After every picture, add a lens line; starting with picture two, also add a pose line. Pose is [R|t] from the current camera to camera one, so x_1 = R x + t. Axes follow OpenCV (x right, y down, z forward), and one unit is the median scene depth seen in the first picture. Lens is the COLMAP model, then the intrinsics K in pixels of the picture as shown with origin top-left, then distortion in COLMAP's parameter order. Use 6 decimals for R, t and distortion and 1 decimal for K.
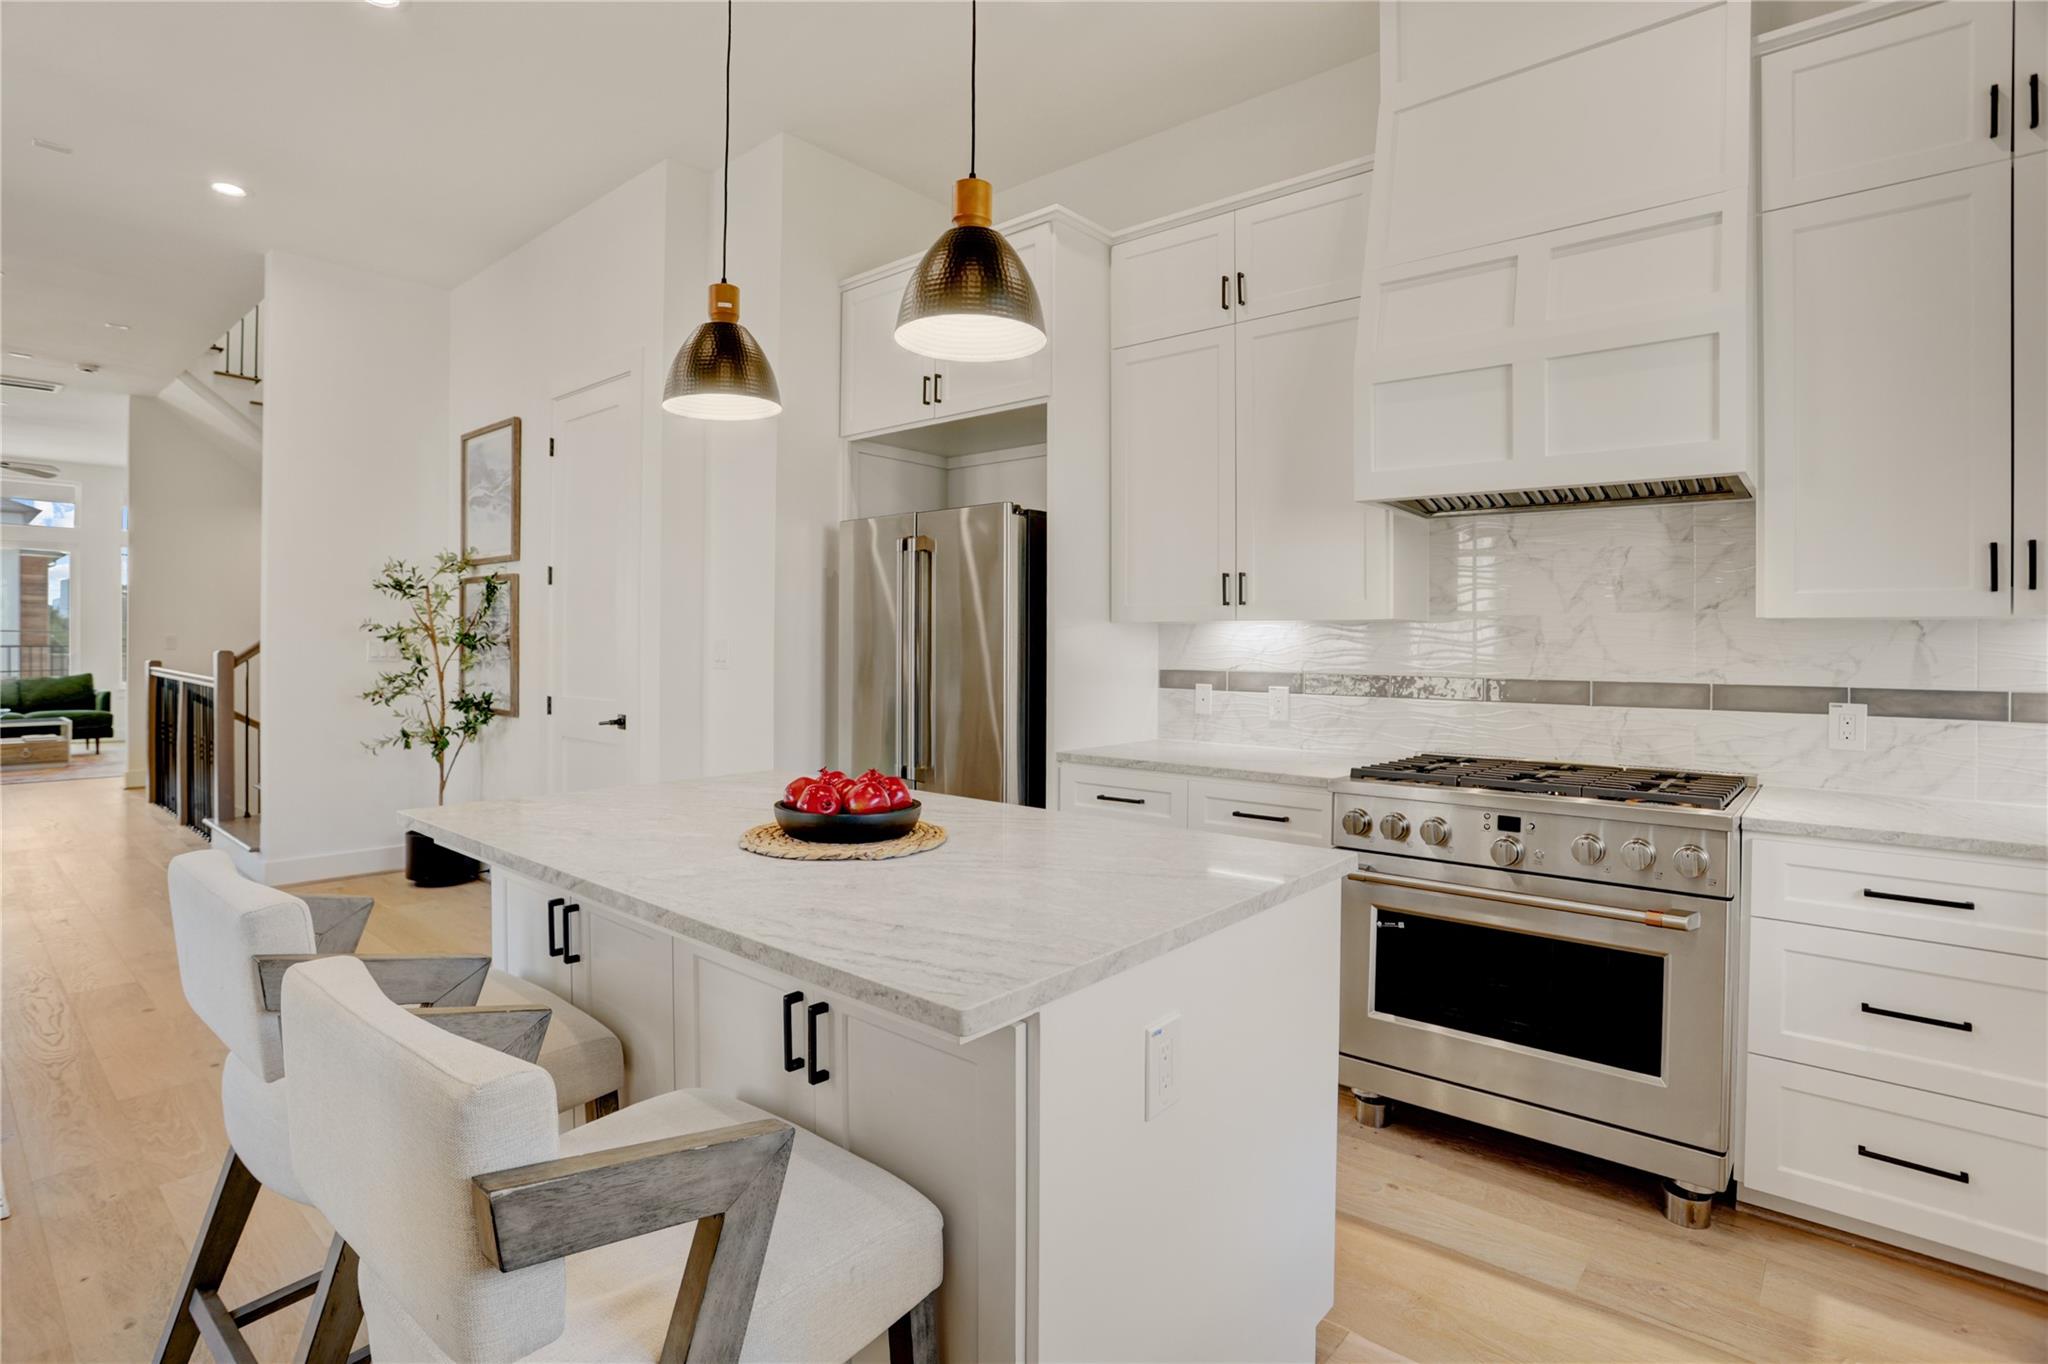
lens RADIAL K [[1032.8, 0, 1019.1], [0, 1032.8, 662.0], [0, 0, 1]] dist [-0.076619, 0.035177]
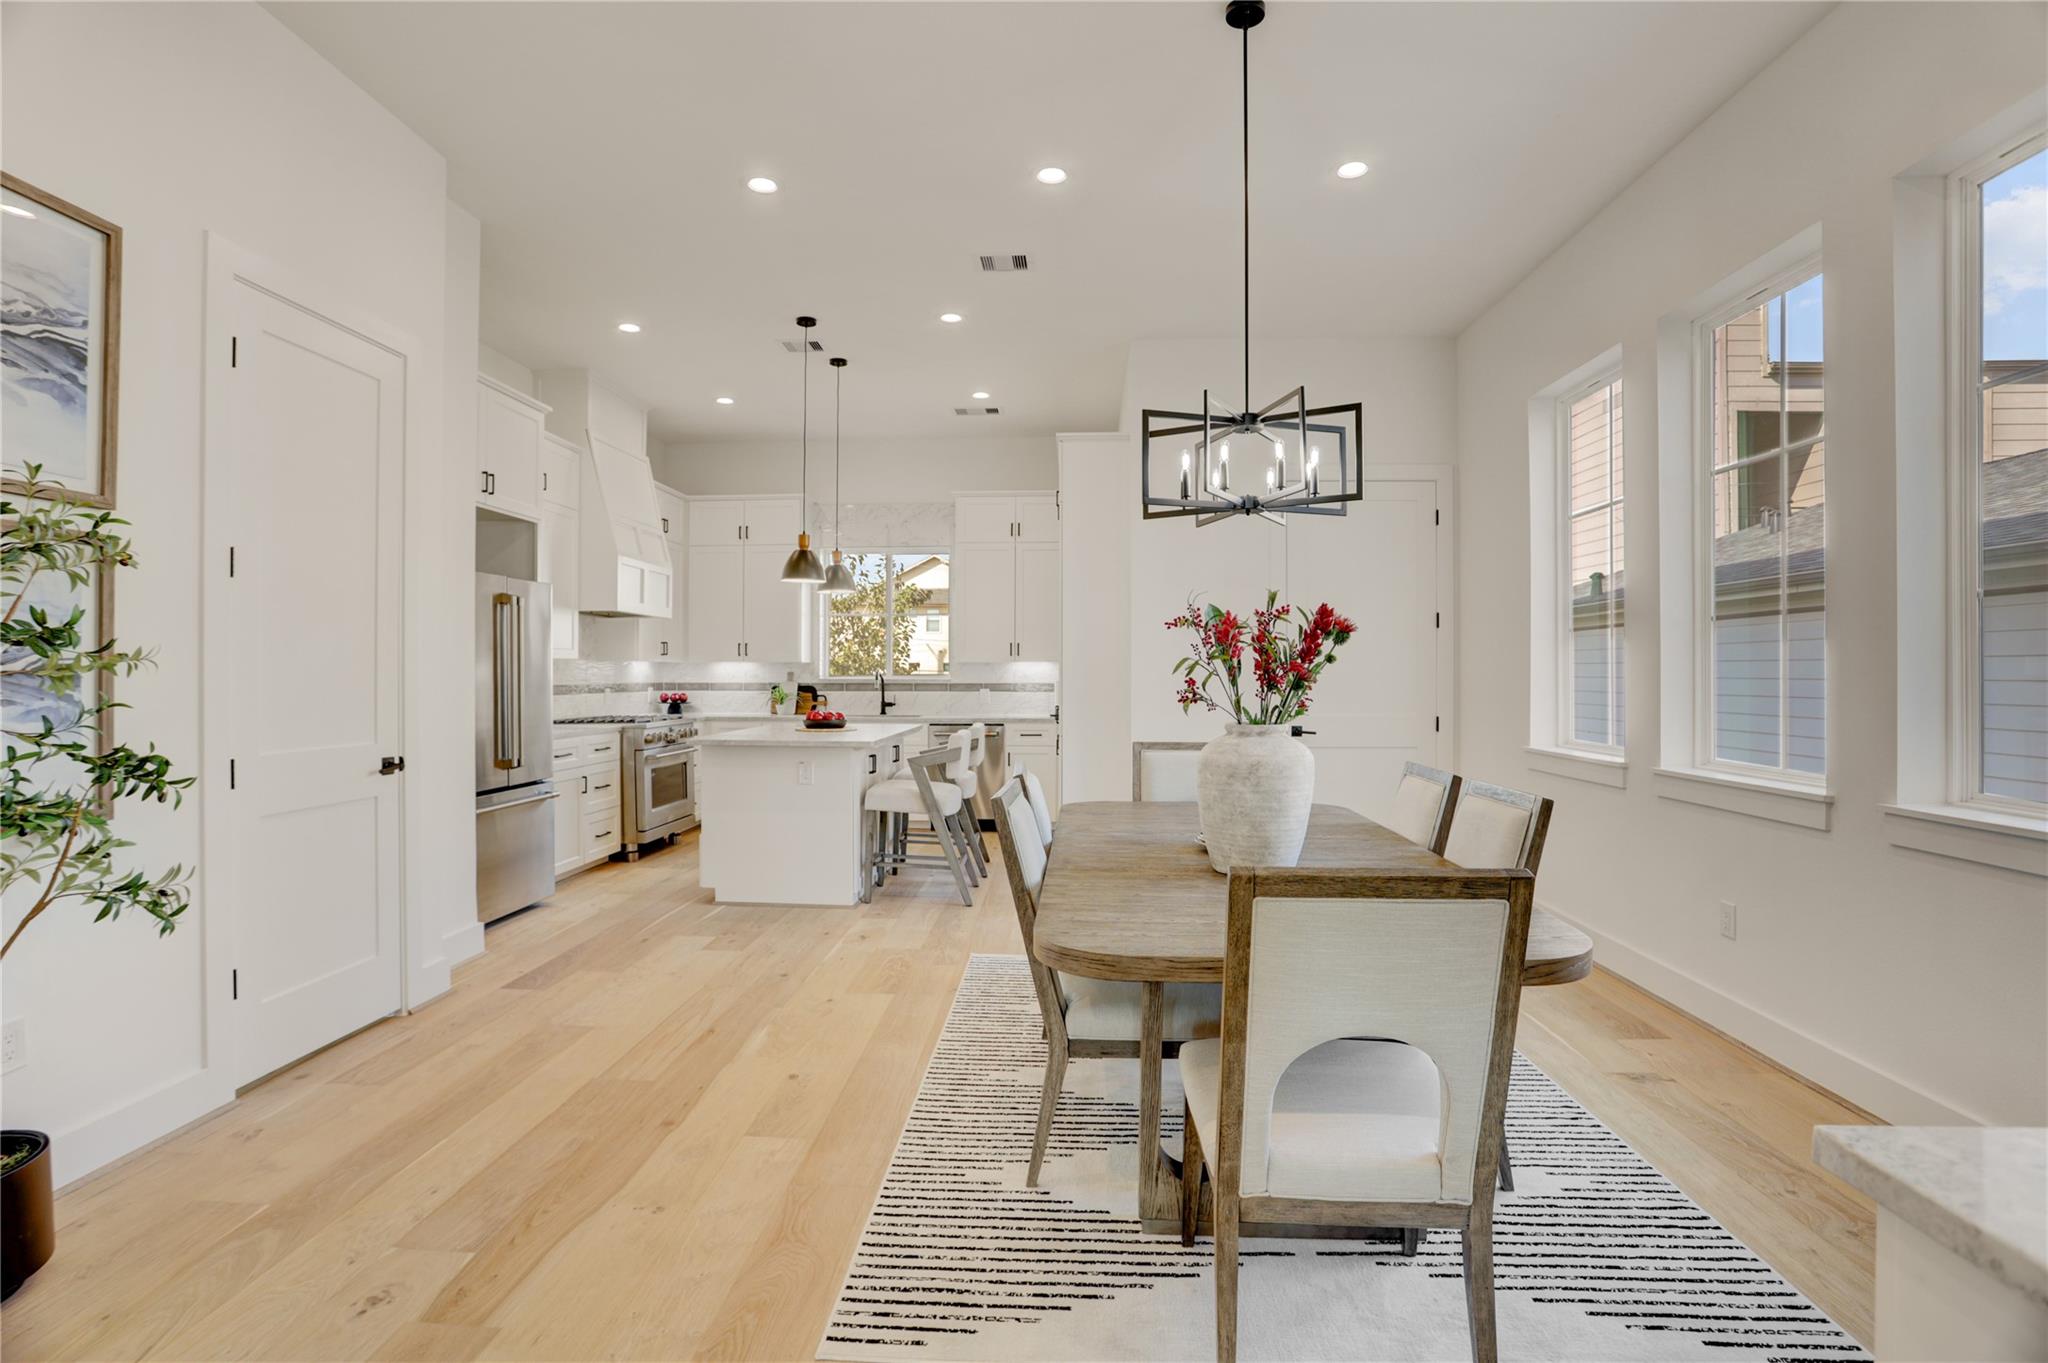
lens RADIAL K [[994.5, 0, 1021.2], [0, 994.5, 658.2], [0, 0, 1]] dist [-0.077100, 0.025919]
pose [[-0.620481, 0.004101, 0.784211, -1.674785], [0.008328, 0.999964, 0.001359, -0.033630], [-0.784177, 0.007374, -0.620493, 1.371501]]
